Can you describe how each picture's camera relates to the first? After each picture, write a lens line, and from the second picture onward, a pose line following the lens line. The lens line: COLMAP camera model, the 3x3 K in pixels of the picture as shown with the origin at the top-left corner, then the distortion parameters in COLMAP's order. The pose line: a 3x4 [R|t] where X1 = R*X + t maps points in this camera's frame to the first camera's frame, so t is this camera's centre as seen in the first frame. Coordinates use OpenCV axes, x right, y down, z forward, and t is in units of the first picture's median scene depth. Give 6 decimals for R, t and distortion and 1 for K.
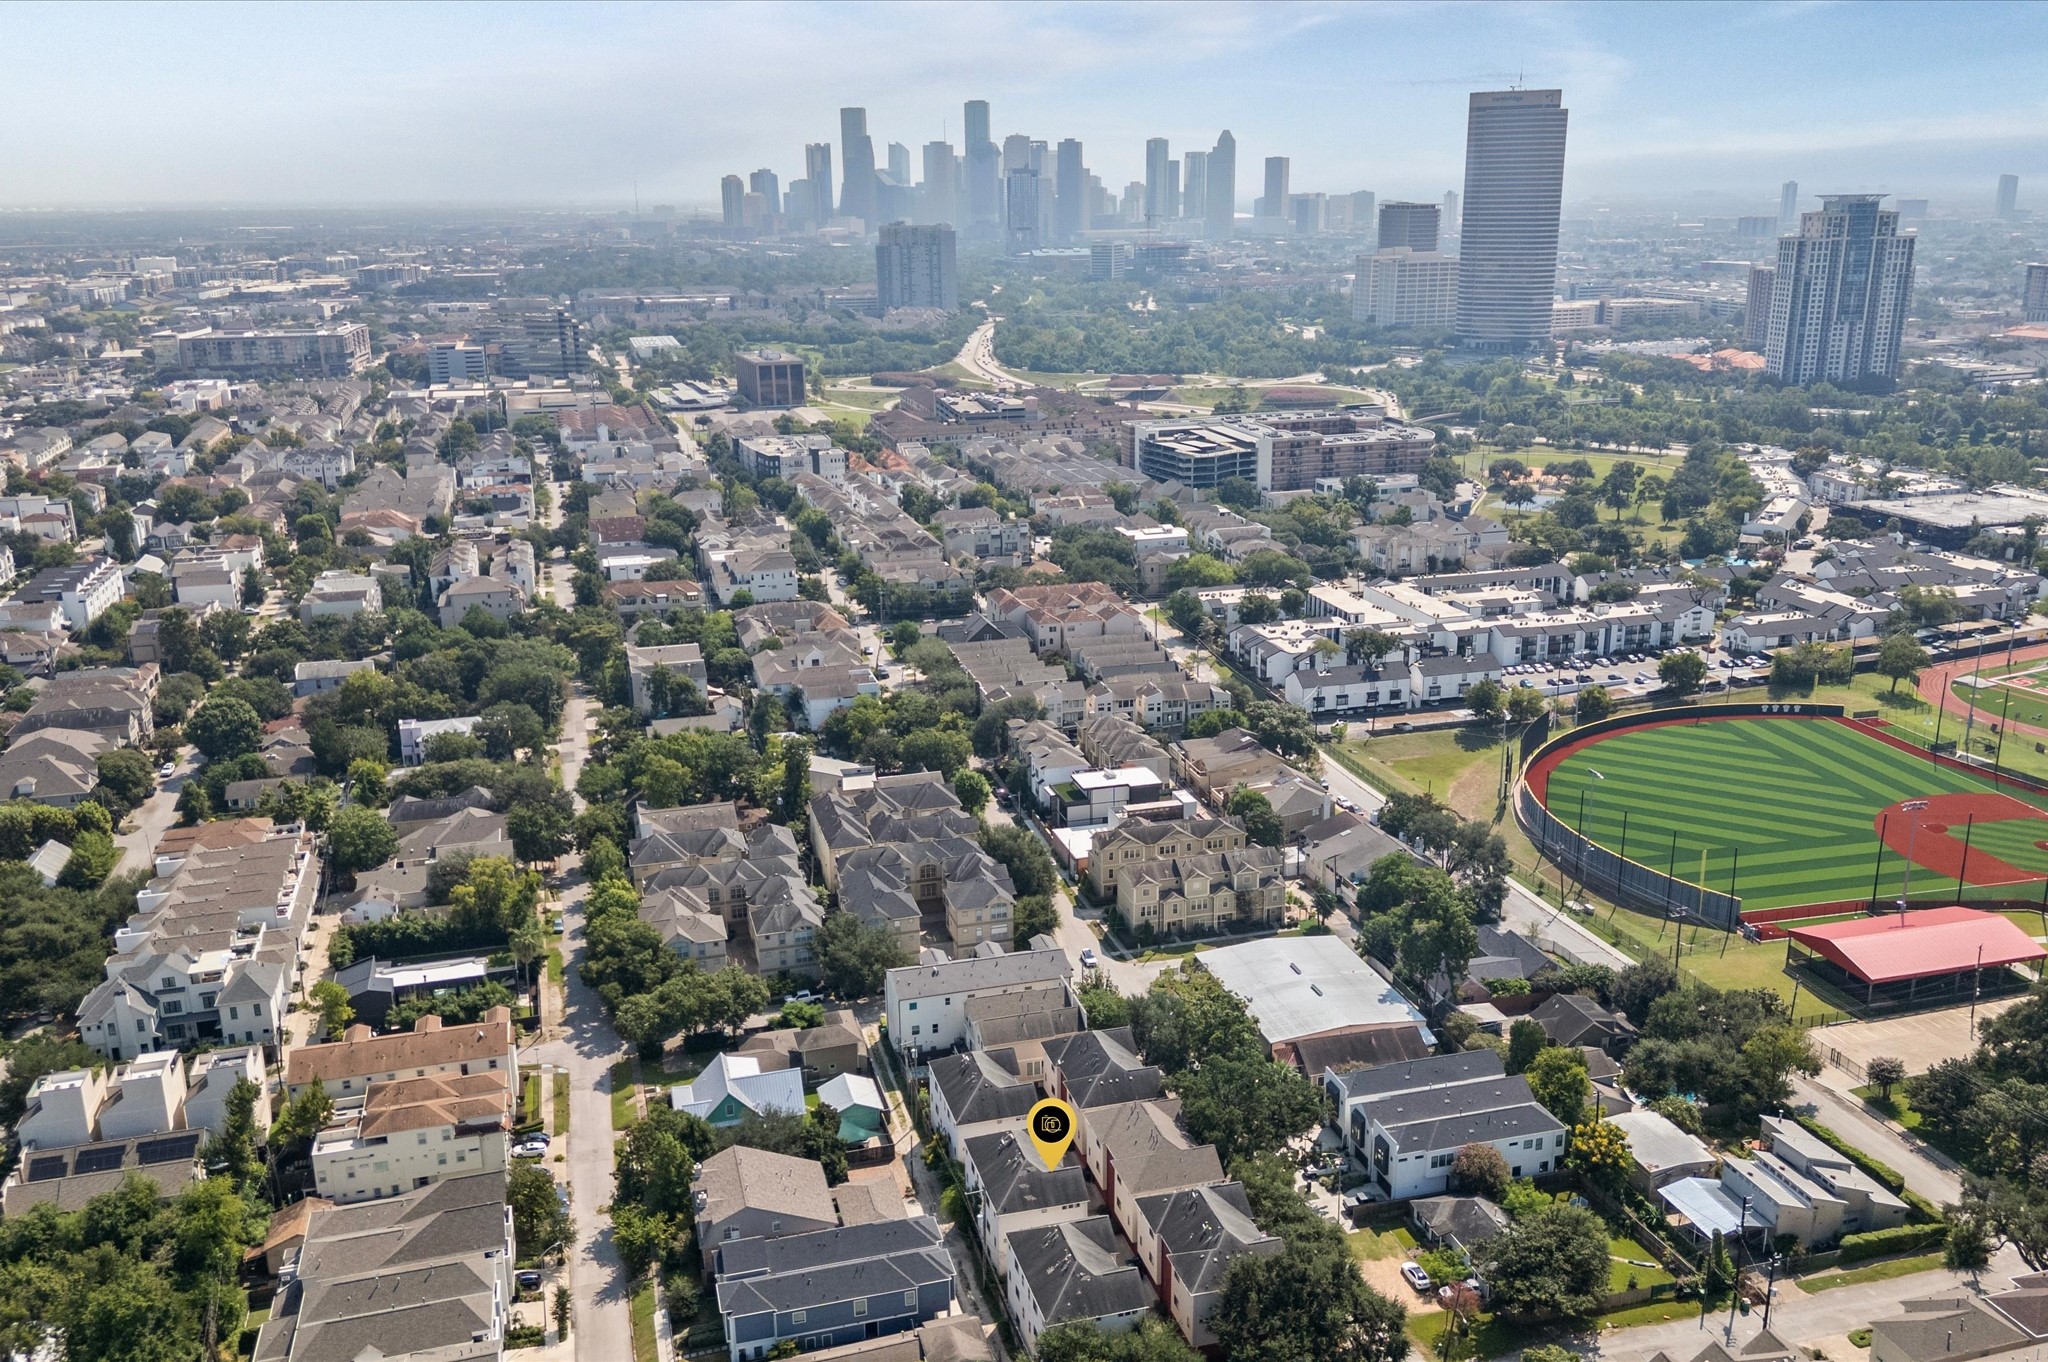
lens RADIAL K [[1722.6, 0, 1024.0], [0, 1722.6, 681.0], [0, 0, 1]] dist [0.080494, -0.063691]
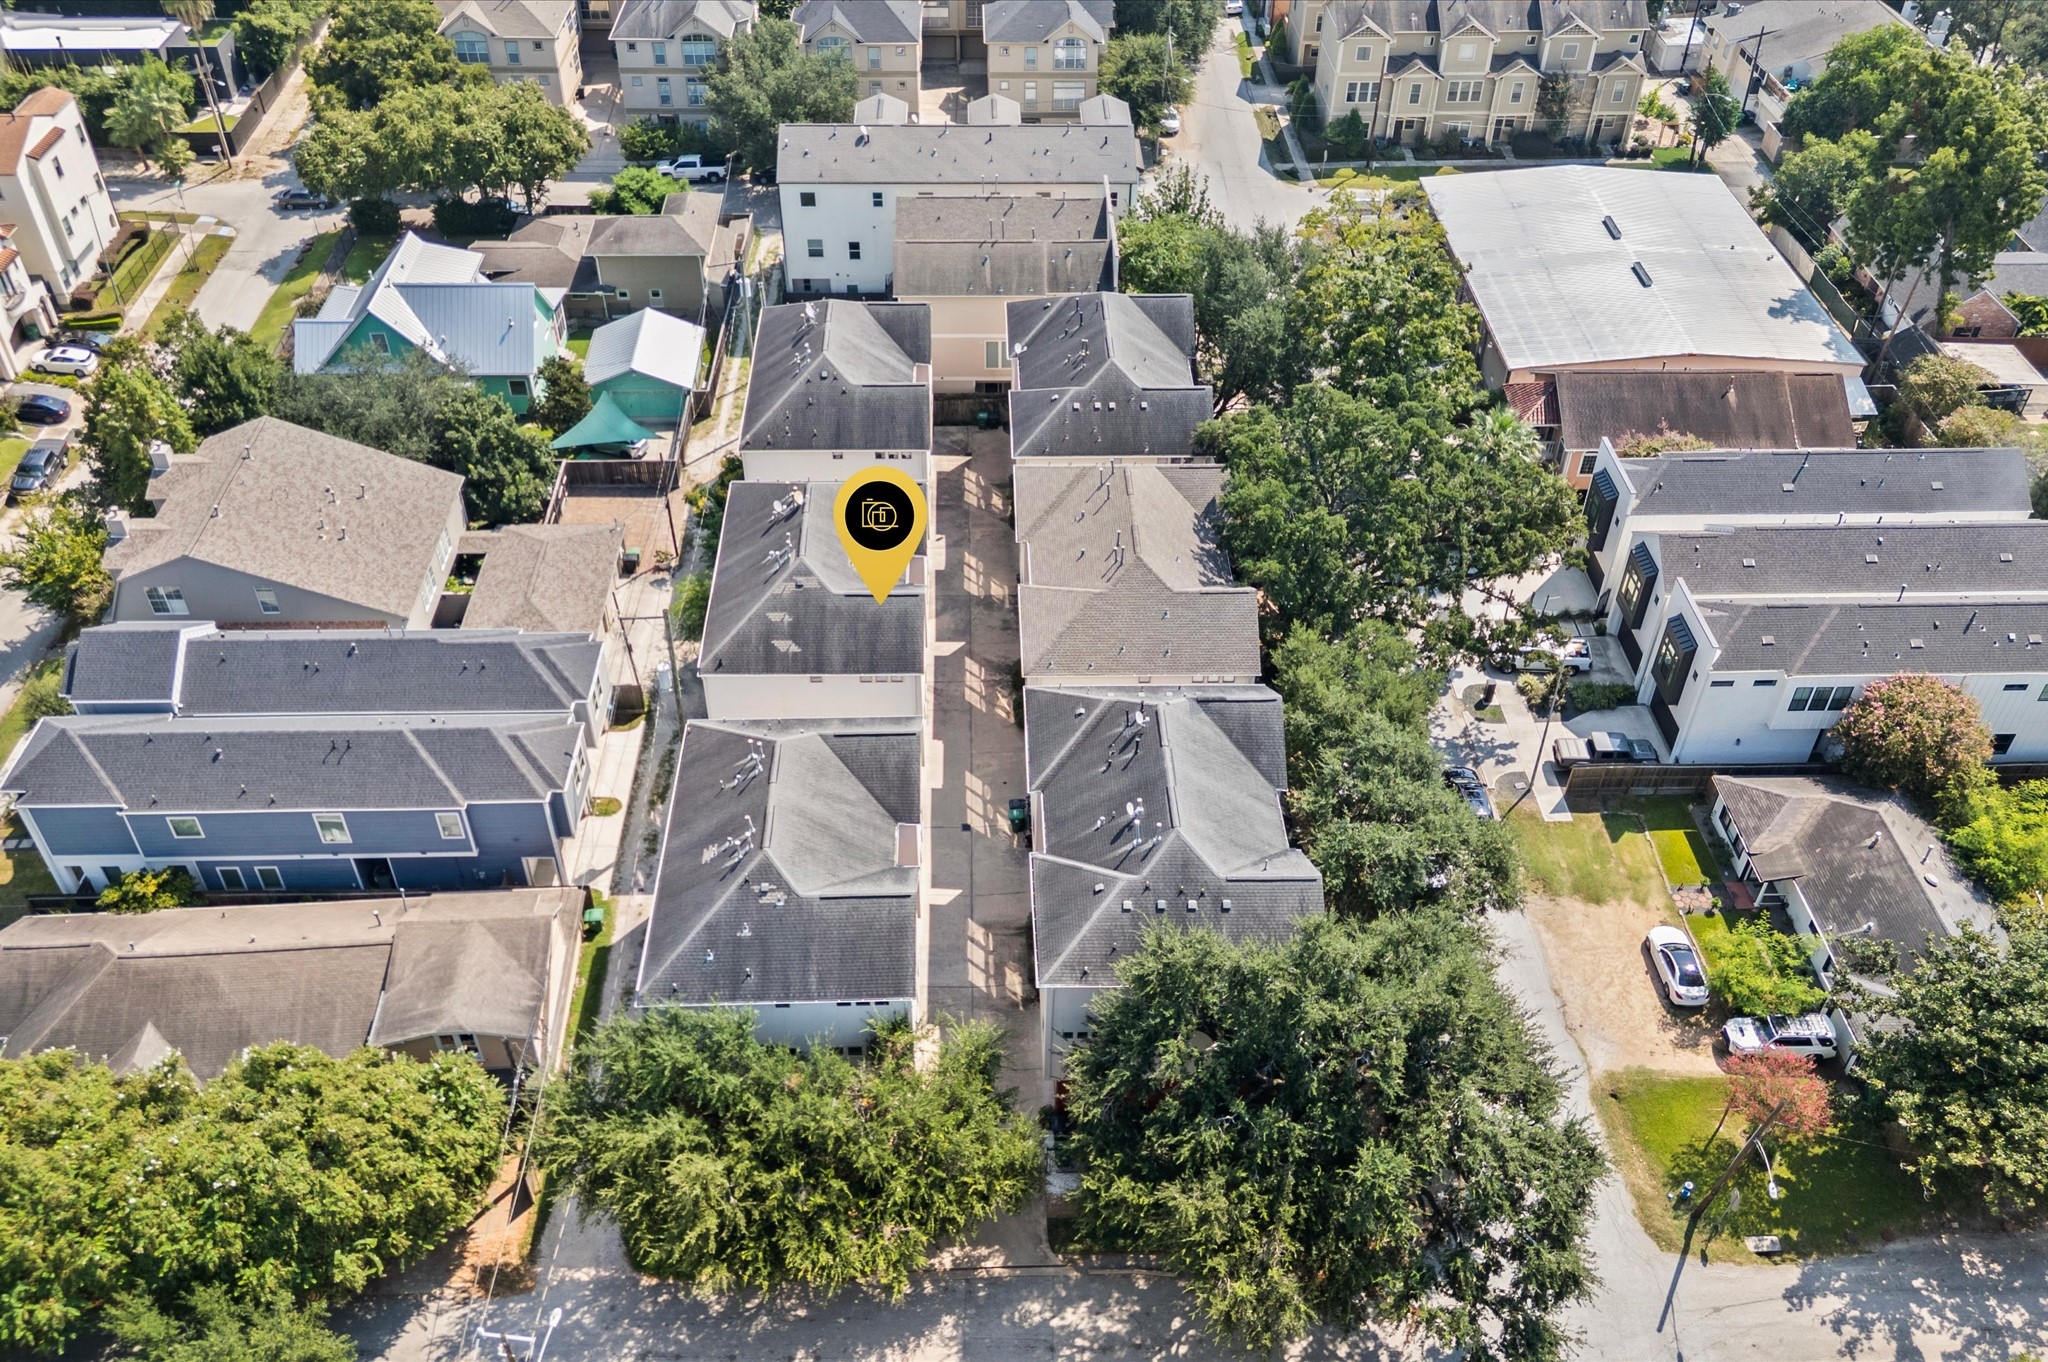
lens RADIAL K [[1722.6, 0, 1024.0], [0, 1722.6, 681.0], [0, 0, 1]] dist [0.080494, -0.063691]
pose [[0.971320, 0.171829, -0.164354, 0.101448], [-0.090028, 0.905519, 0.414645, 0.095233], [0.220073, -0.387956, 0.895018, 0.482717]]
